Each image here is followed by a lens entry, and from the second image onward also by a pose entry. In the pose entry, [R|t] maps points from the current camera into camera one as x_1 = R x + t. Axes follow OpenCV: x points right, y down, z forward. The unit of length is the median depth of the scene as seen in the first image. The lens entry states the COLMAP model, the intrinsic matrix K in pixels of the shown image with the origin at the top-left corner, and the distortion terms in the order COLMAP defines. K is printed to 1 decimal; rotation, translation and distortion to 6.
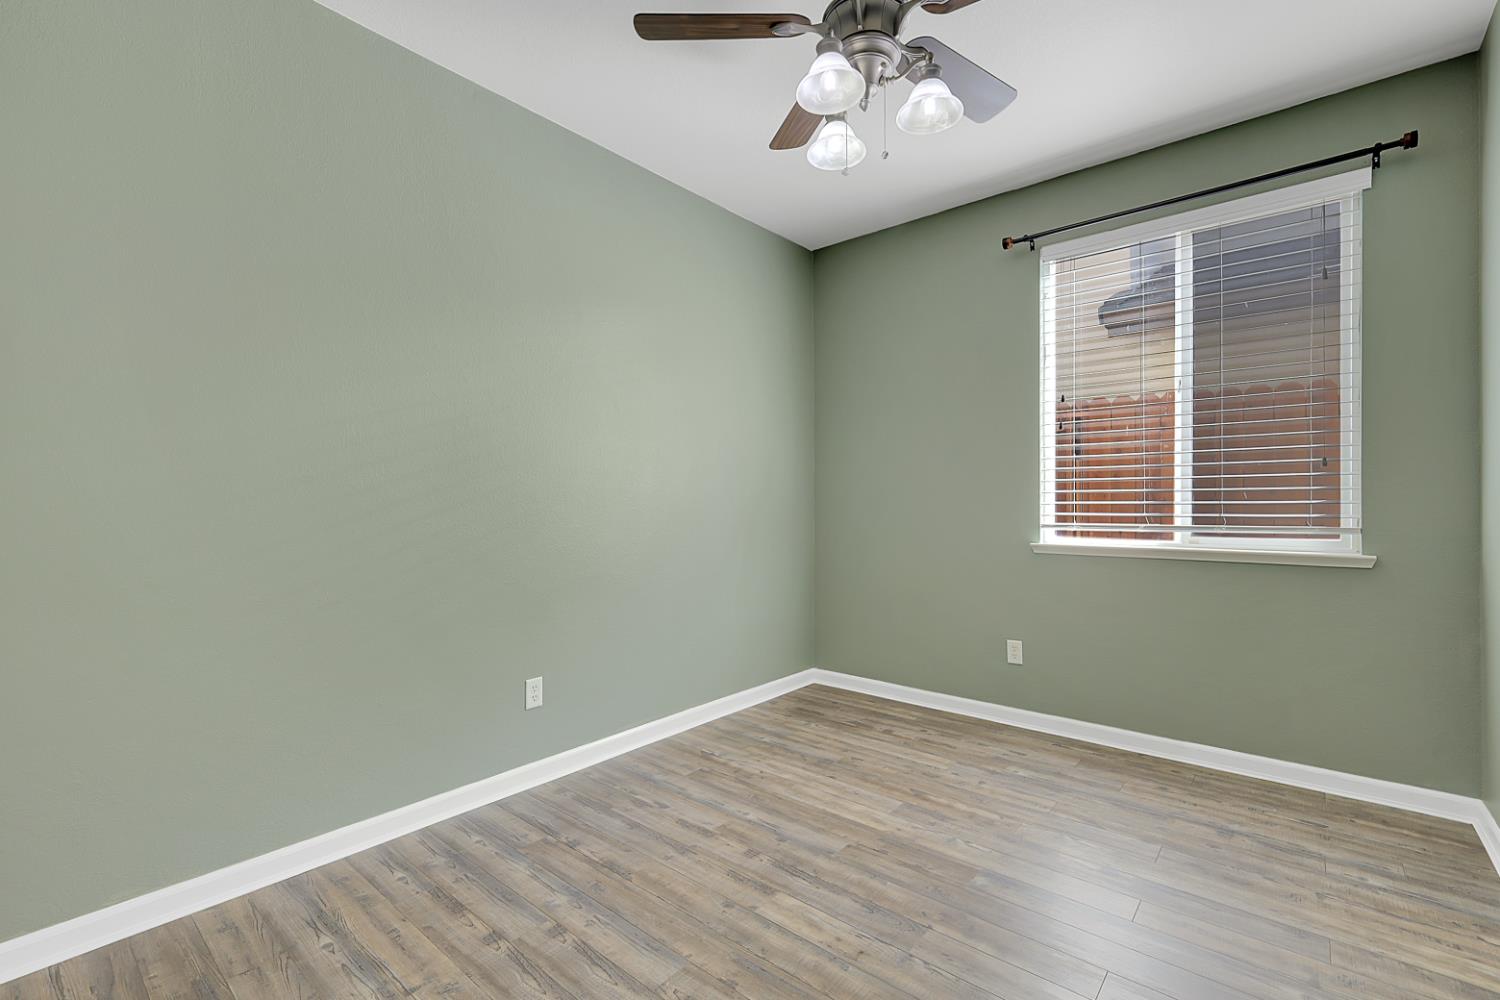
lens RADIAL K [[656.2, 0, 750.8], [0, 656.2, 497.0], [0, 0, 1]] dist [0.003320, 0.000223]
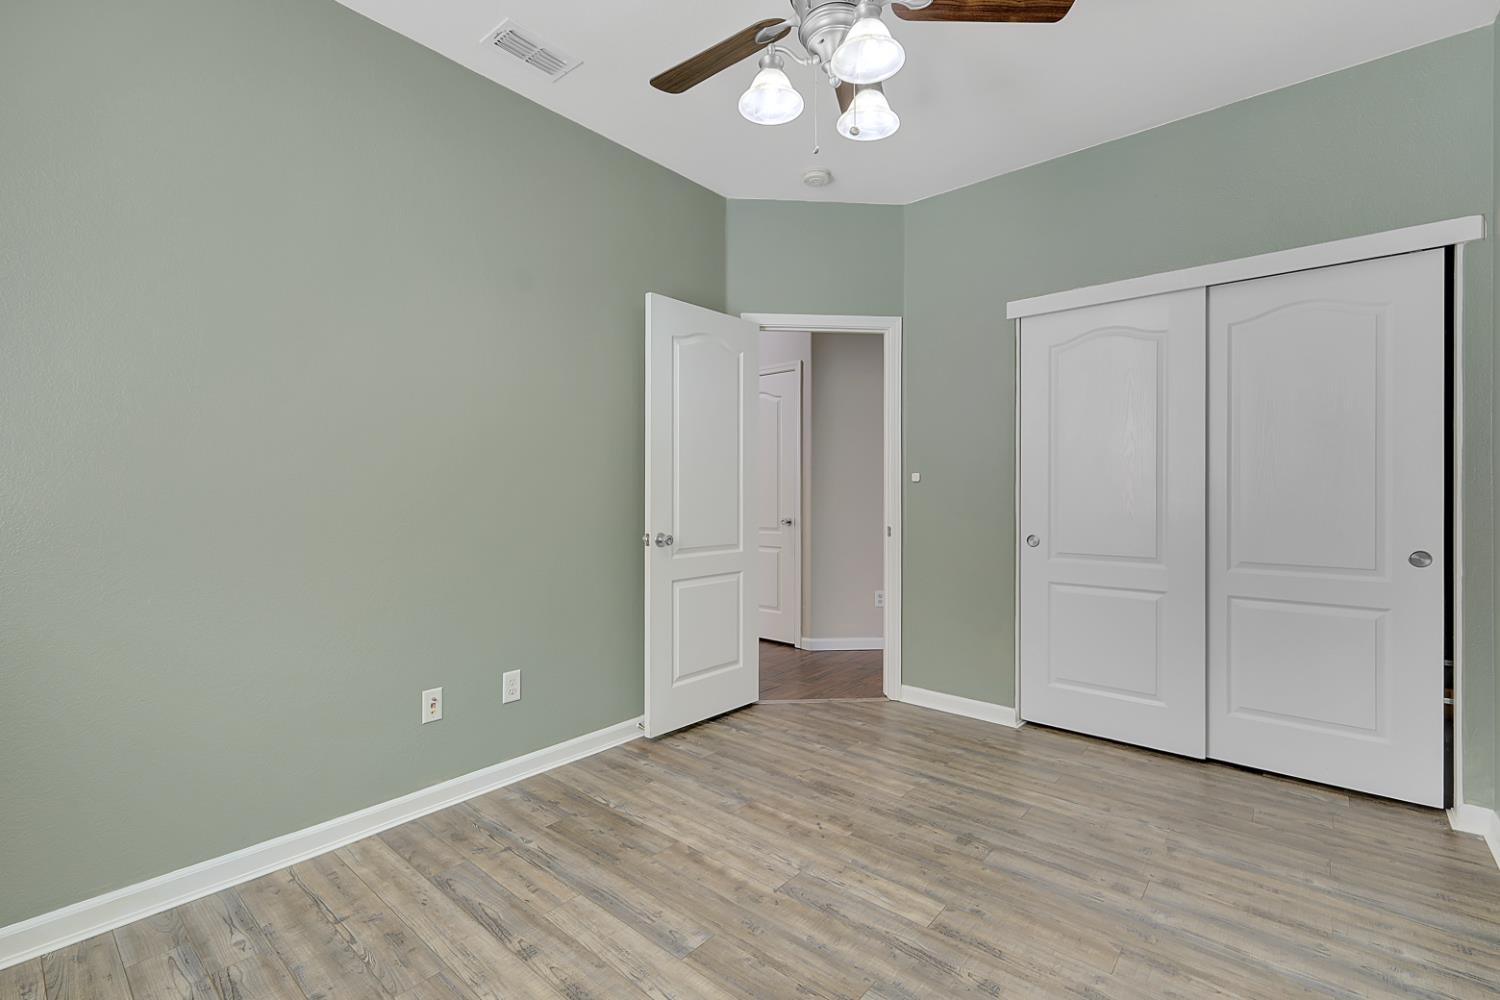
lens RADIAL K [[656.2, 0, 750.8], [0, 656.2, 497.0], [0, 0, 1]] dist [0.003320, 0.000223]
pose [[-0.999999, 0.000674, 0.000874, 0.295182], [0.000671, 0.999992, -0.003848, 0.017657], [-0.000876, -0.003848, -0.999992, 1.962562]]
